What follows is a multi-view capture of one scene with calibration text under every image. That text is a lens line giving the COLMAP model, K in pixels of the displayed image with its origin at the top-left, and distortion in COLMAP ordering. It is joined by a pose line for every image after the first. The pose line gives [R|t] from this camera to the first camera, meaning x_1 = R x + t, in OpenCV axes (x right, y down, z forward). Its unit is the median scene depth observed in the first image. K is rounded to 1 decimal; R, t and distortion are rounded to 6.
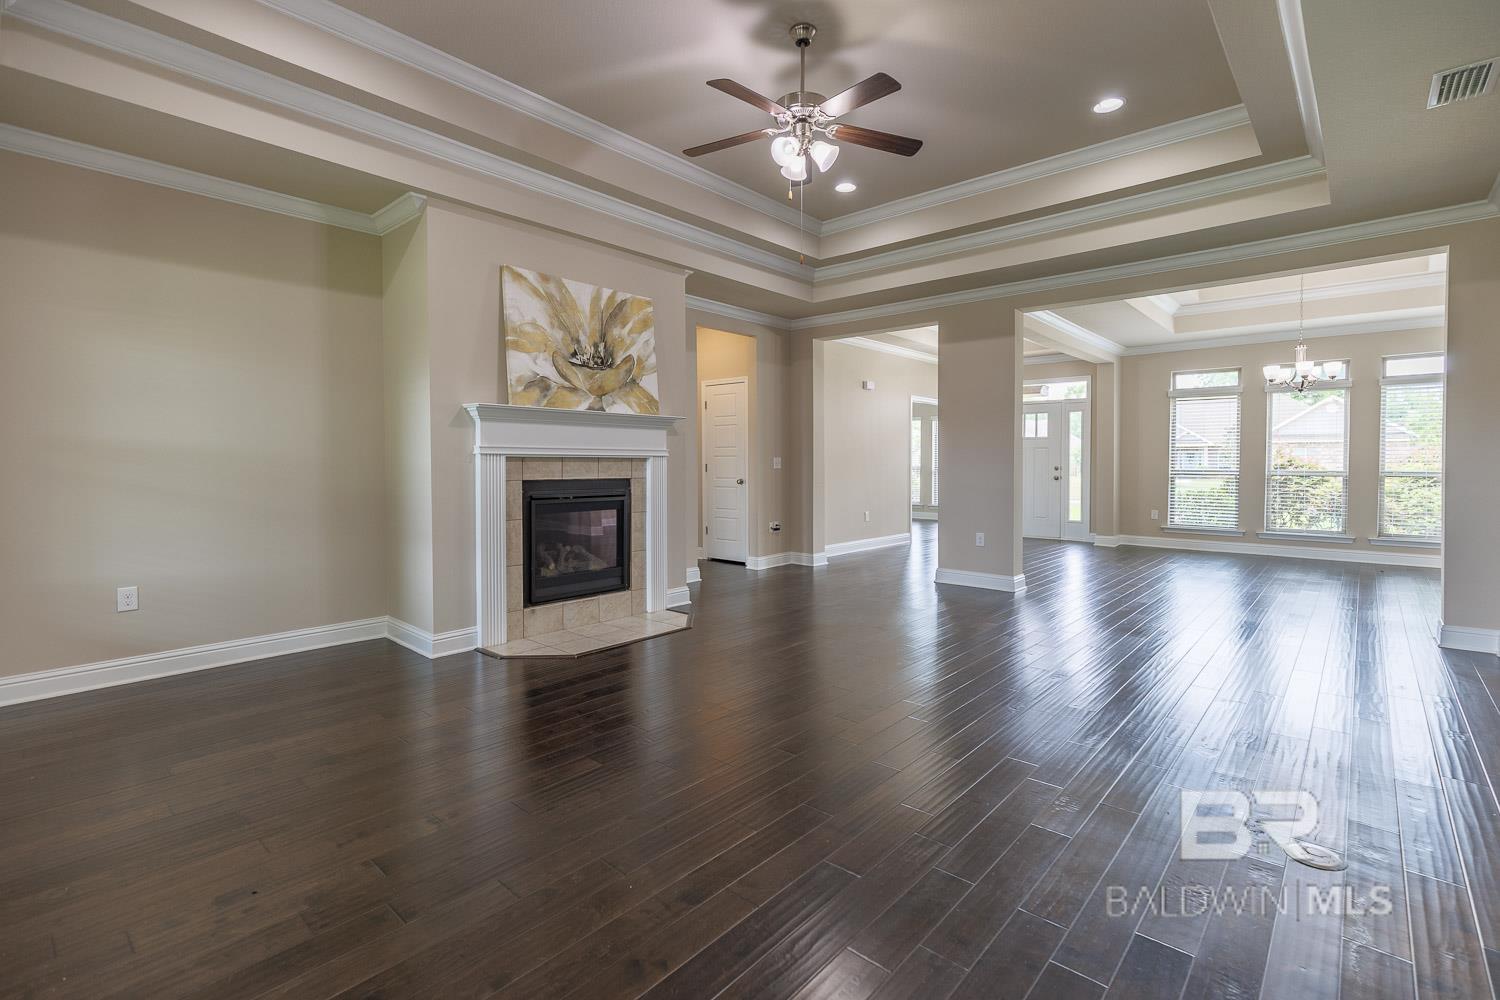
lens RADIAL K [[695.9, 0, 752.6], [0, 695.9, 479.4], [0, 0, 1]] dist [0.001886, 0.000049]
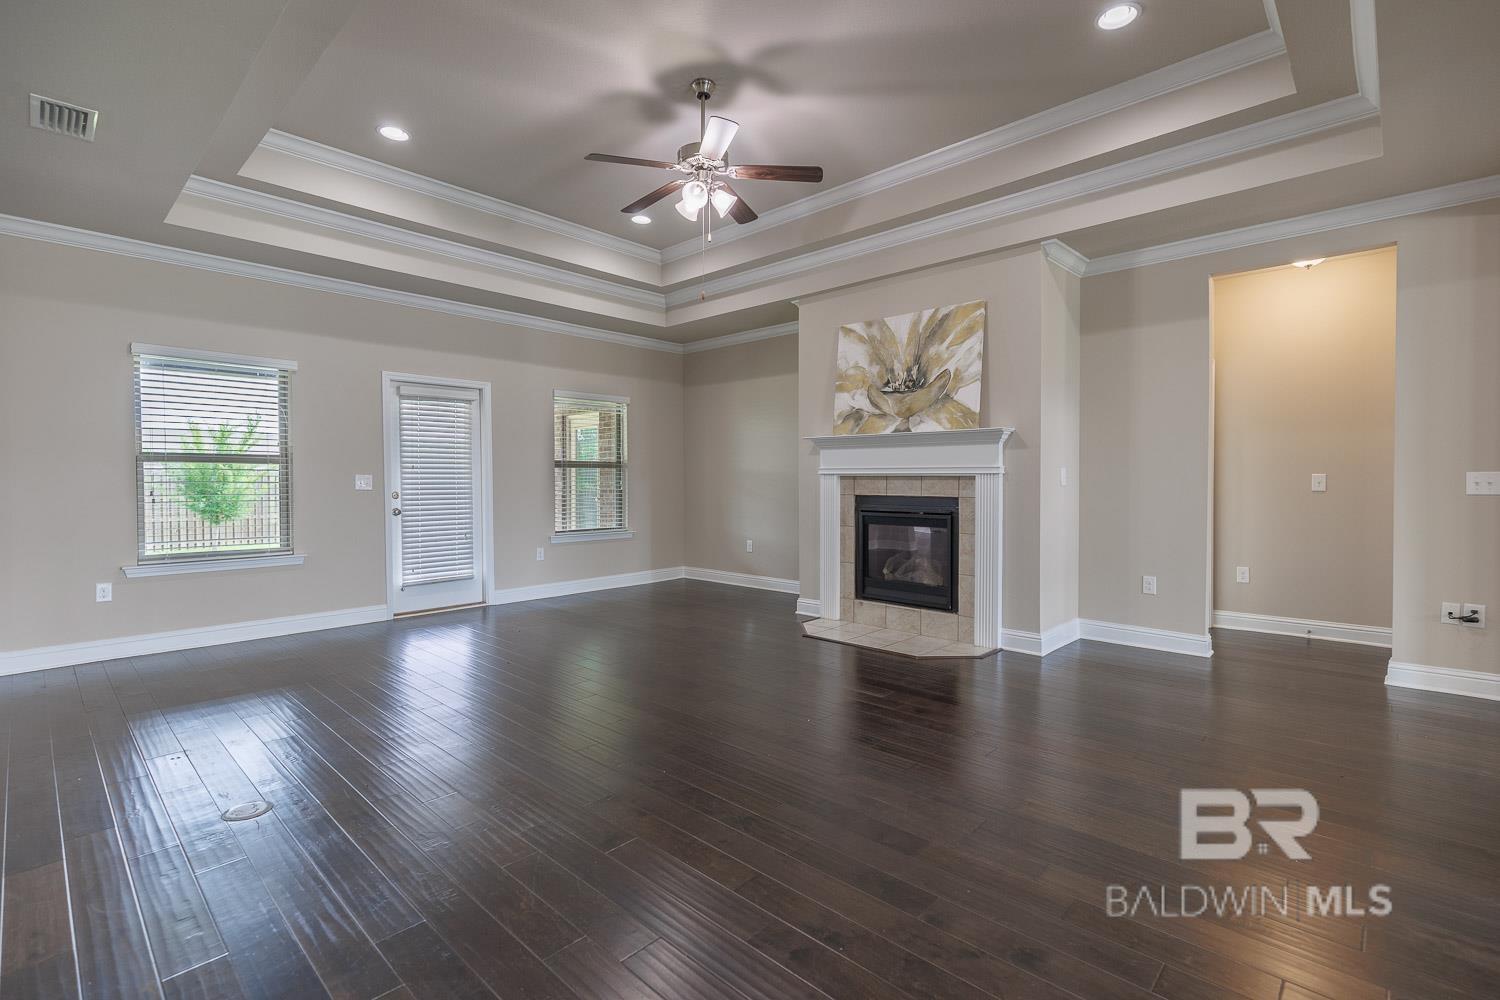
lens RADIAL K [[673.4, 0, 750.0], [0, 673.4, 500.0], [0, 0, 1]] dist [0.000041, 0.000098]
pose [[-0.036374, 0.029869, -0.998892, 0.820714], [-0.025636, 0.999196, 0.030812, -0.020523], [0.999009, 0.026729, -0.035579, 0.809791]]
